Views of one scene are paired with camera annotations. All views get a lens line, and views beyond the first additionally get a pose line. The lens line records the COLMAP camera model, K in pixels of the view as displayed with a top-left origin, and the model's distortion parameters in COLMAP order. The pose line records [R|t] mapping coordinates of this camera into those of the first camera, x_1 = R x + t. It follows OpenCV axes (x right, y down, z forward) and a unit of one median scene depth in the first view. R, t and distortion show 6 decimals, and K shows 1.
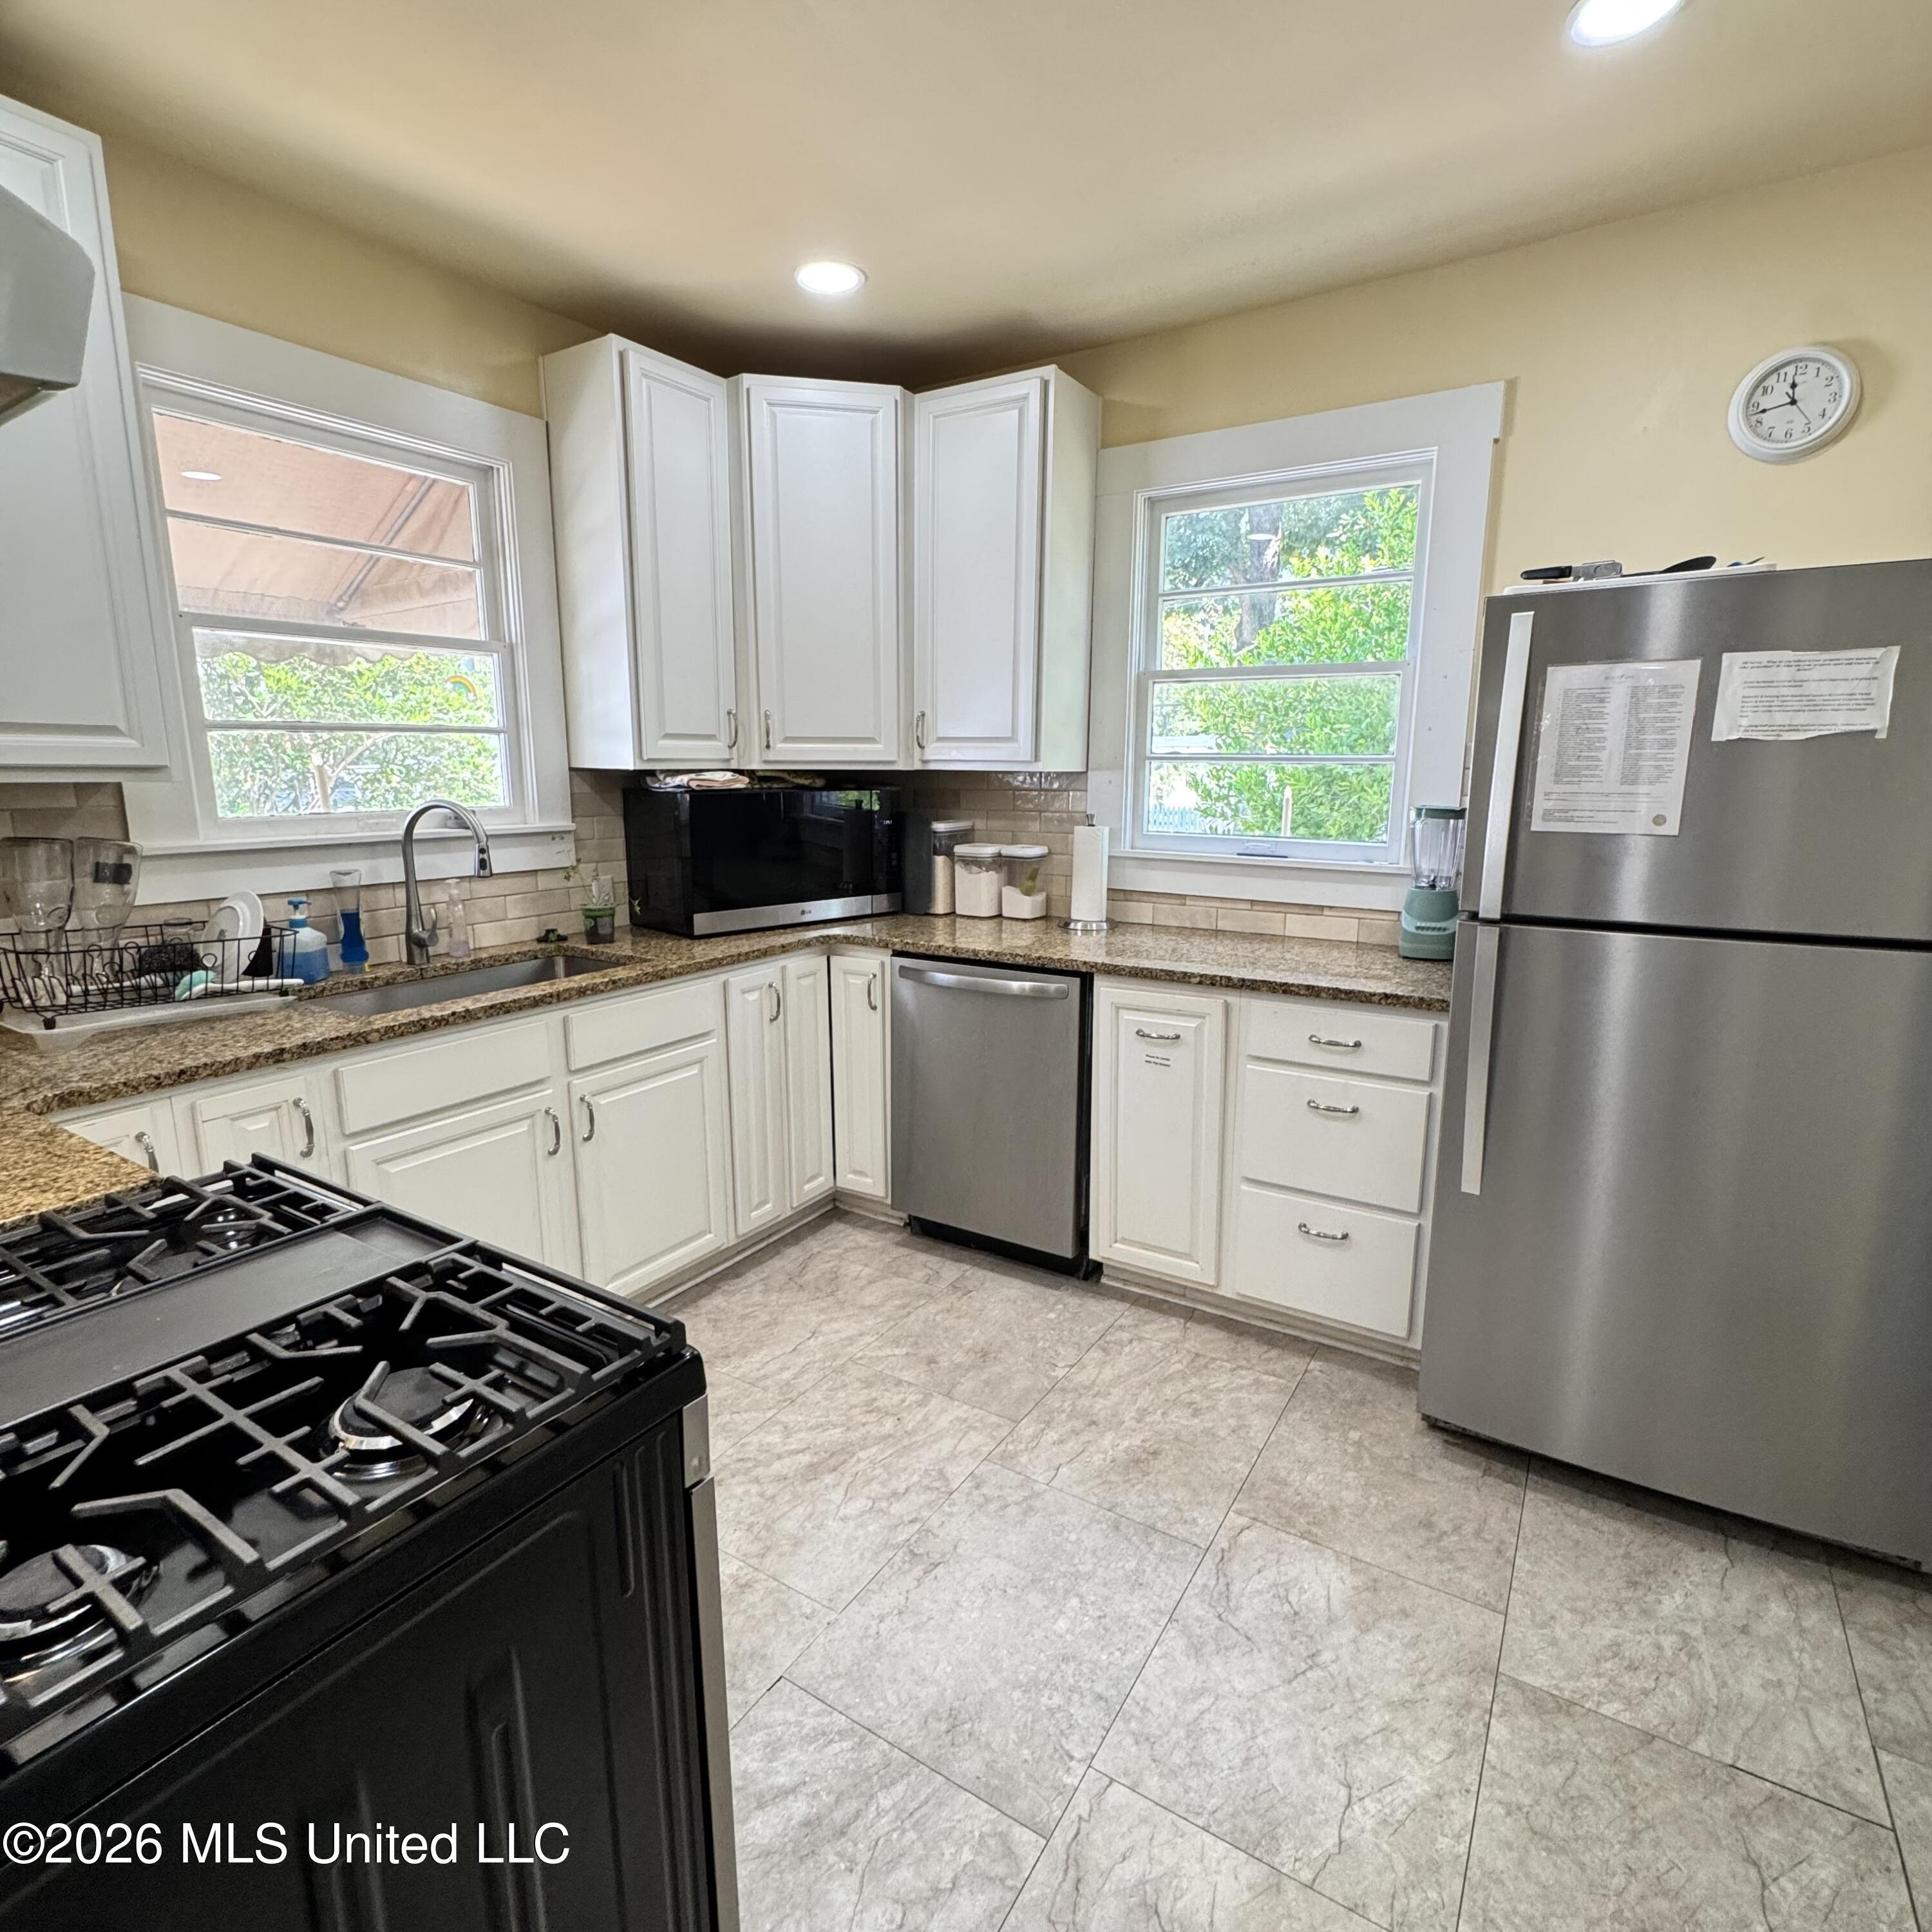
lens RADIAL K [[1044.1, 0, 971.0], [0, 1044.1, 968.0], [0, 0, 1]] dist [-0.003087, 0.002177]
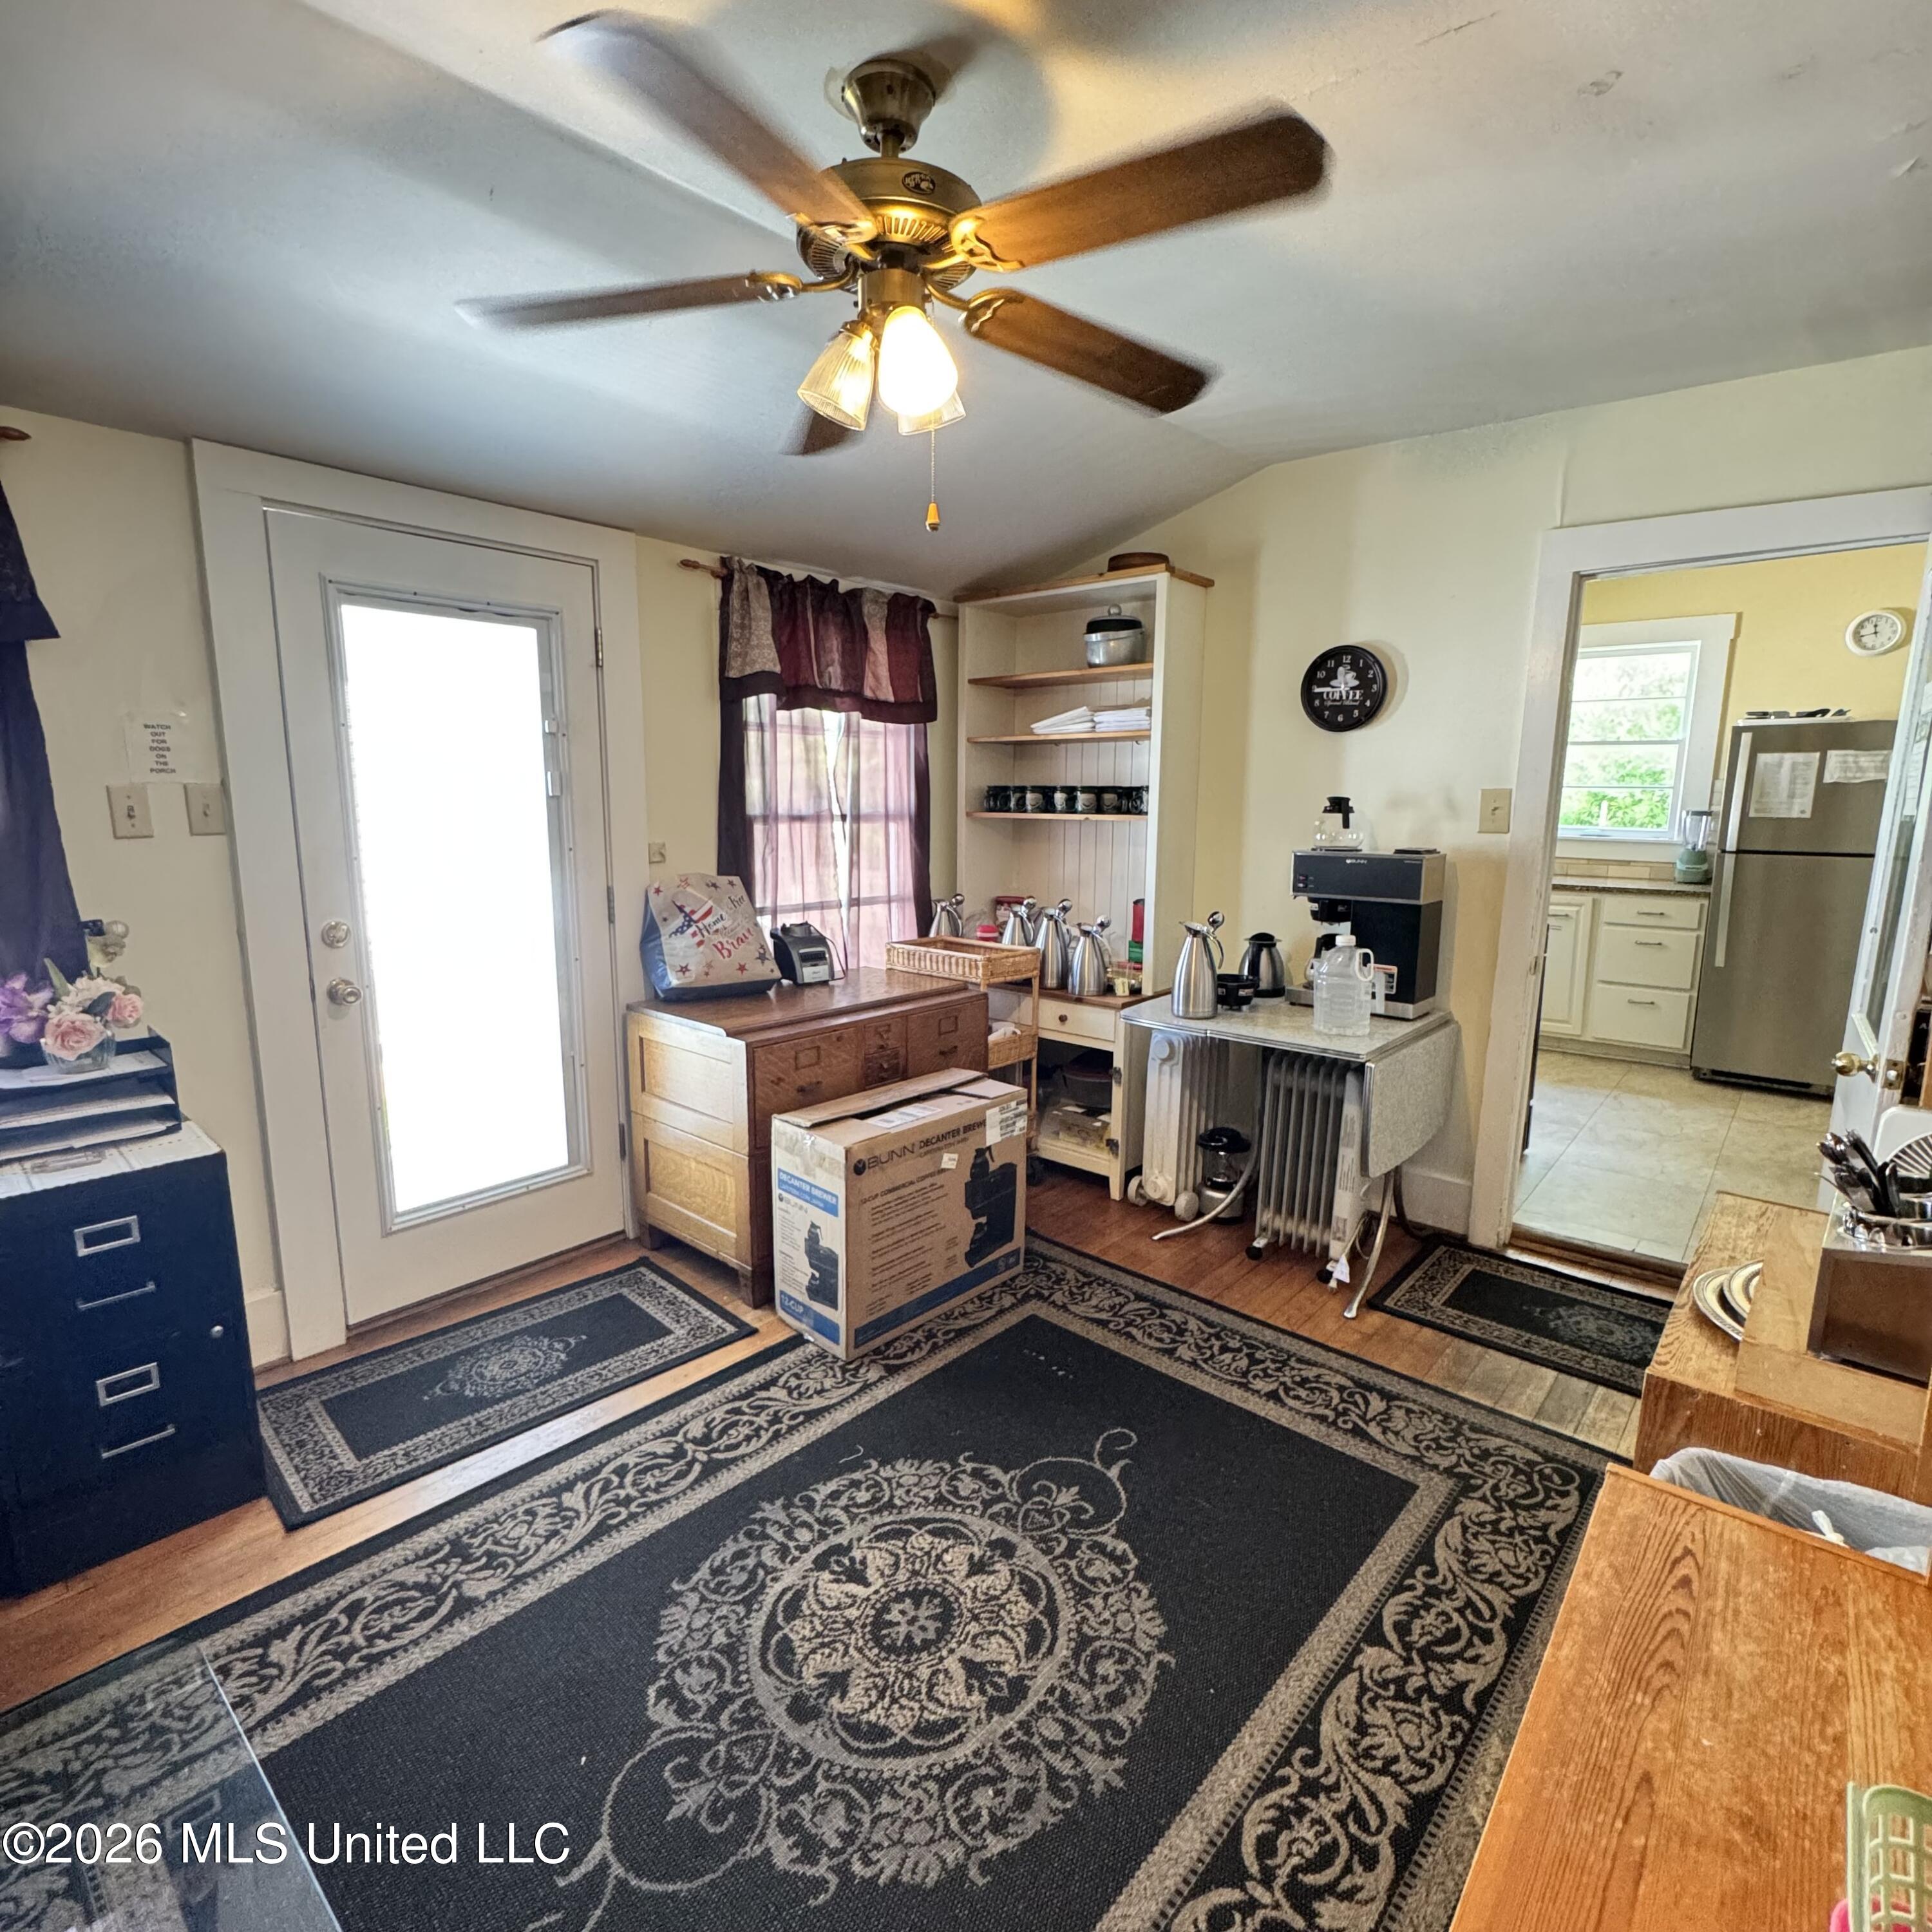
lens RADIAL K [[1044.1, 0, 961.4], [0, 1044.1, 968.0], [0, 0, 1]] dist [-0.003087, 0.002177]
pose [[0.990391, 0.025663, -0.135890, -0.864289], [-0.028849, 0.999352, -0.021525, 0.297047], [0.135250, 0.025238, 0.990490, -1.512264]]
